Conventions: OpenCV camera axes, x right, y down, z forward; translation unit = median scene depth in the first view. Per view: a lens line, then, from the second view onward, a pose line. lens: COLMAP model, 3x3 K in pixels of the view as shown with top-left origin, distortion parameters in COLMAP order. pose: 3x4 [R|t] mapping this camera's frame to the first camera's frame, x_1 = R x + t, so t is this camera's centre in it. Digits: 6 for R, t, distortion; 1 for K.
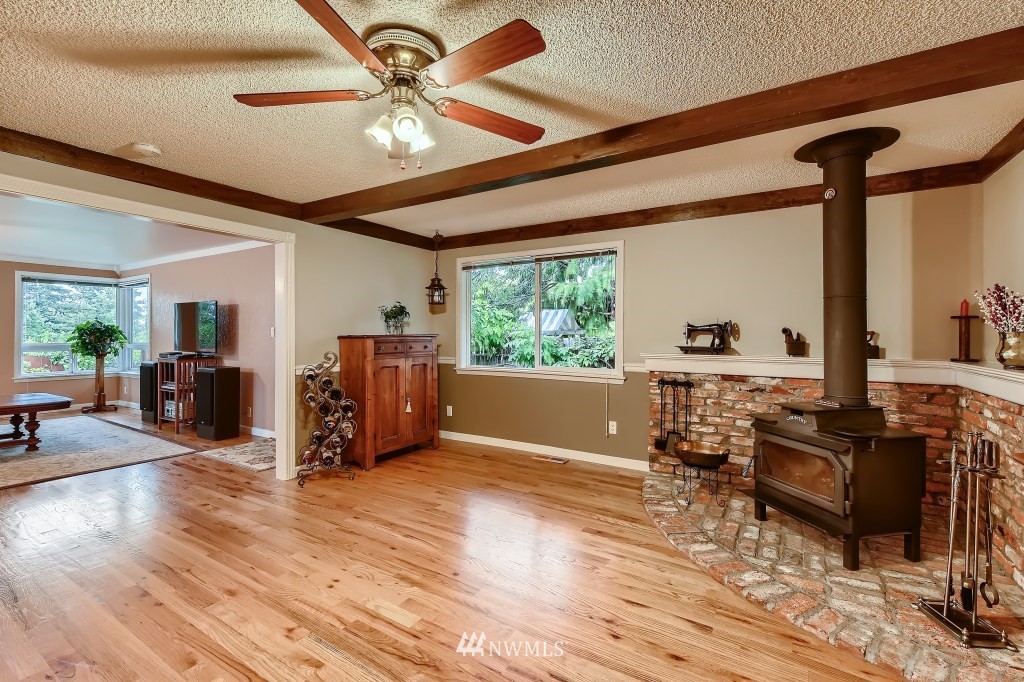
lens RADIAL K [[445.1, 0, 513.1], [0, 445.1, 337.1], [0, 0, 1]] dist [-0.000290, -0.000720]
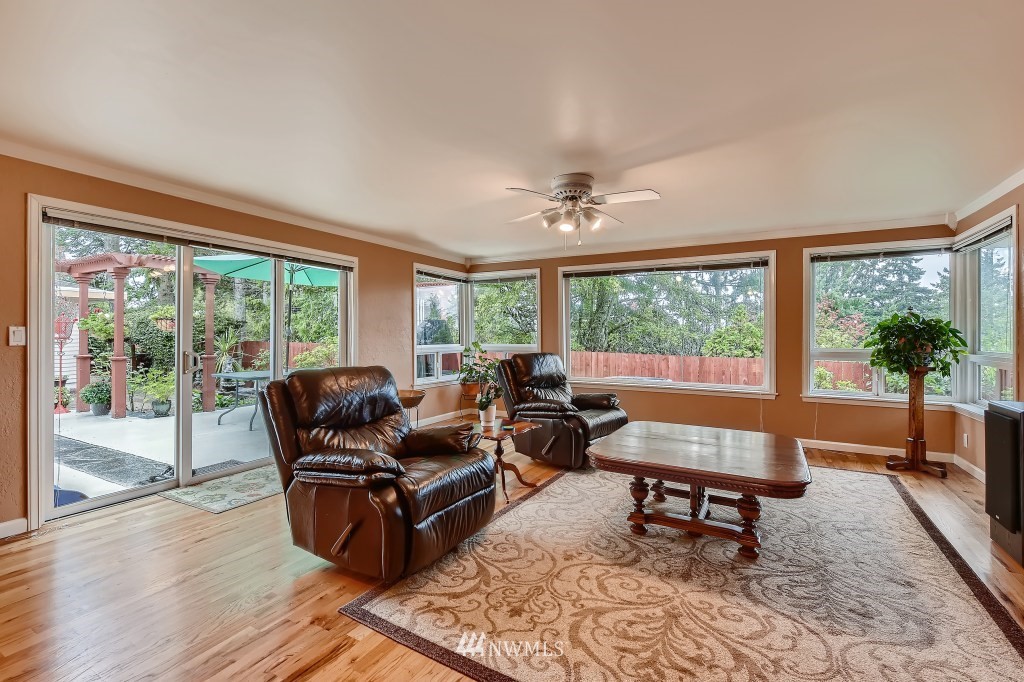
lens RADIAL K [[449.5, 0, 512.6], [0, 449.5, 336.5], [0, 0, 1]] dist [0.008764, -0.000971]
pose [[0.044760, 0.001219, -0.998997, -0.363183], [-0.010305, 0.999947, 0.000759, -0.000874], [0.998945, 0.010261, 0.044770, 0.447071]]
